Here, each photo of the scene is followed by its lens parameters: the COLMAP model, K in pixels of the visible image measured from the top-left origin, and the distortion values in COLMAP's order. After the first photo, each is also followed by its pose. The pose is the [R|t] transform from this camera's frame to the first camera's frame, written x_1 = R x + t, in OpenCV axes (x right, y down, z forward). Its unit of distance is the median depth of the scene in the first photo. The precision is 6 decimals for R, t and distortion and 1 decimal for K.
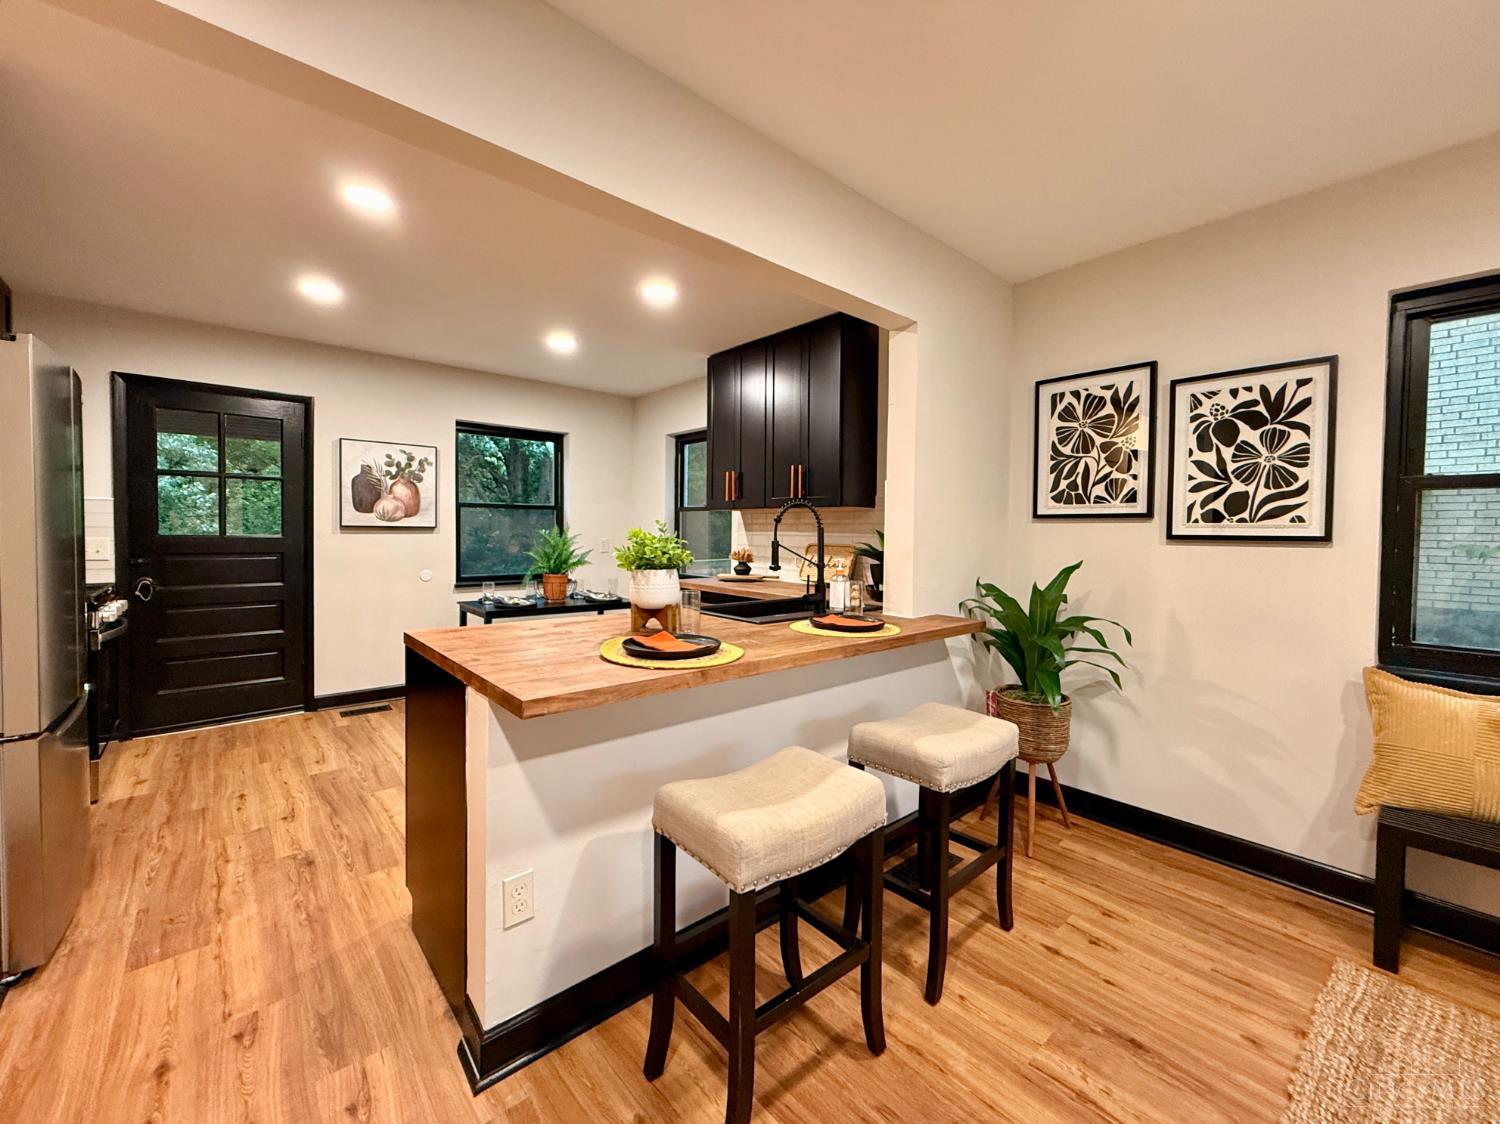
lens RADIAL K [[596.1, 0, 747.6], [0, 596.1, 558.4], [0, 0, 1]] dist [0.000482, 0.000049]
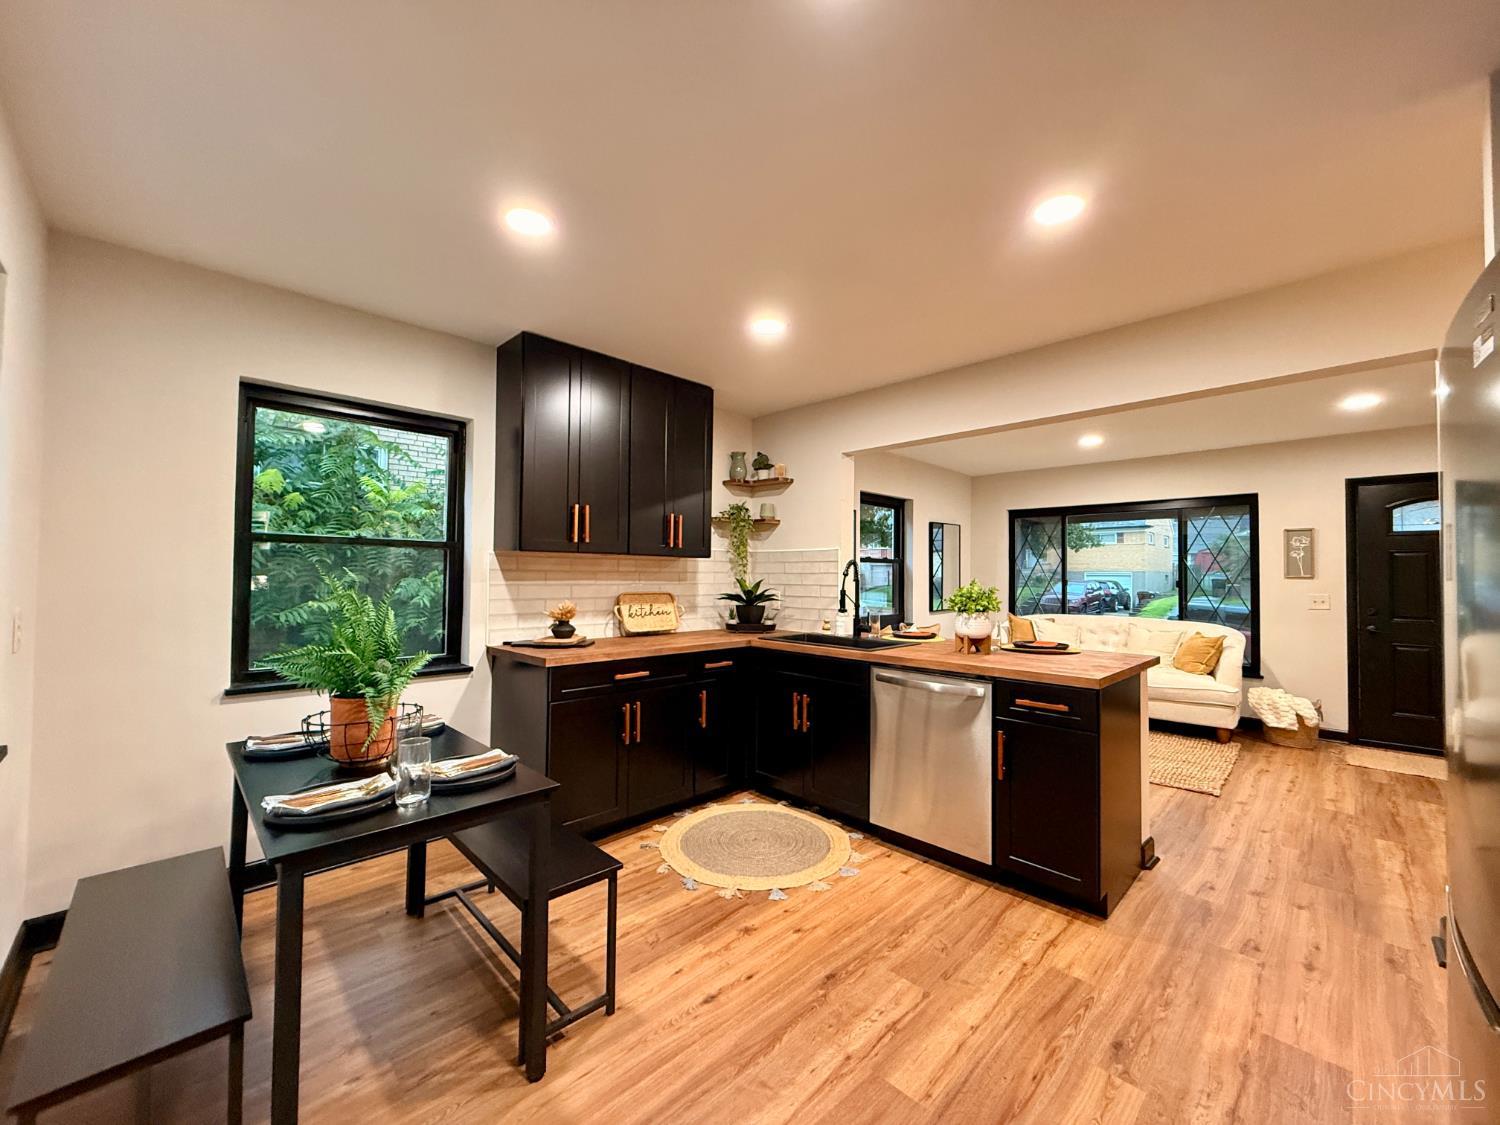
lens RADIAL K [[596.1, 0, 747.6], [0, 596.1, 558.9], [0, 0, 1]] dist [0.000482, 0.000049]
pose [[-0.050139, 0.015304, 0.998625, -1.665071], [0.035912, 0.999264, -0.013511, -0.112641], [-0.998096, 0.035185, -0.050651, 1.683157]]
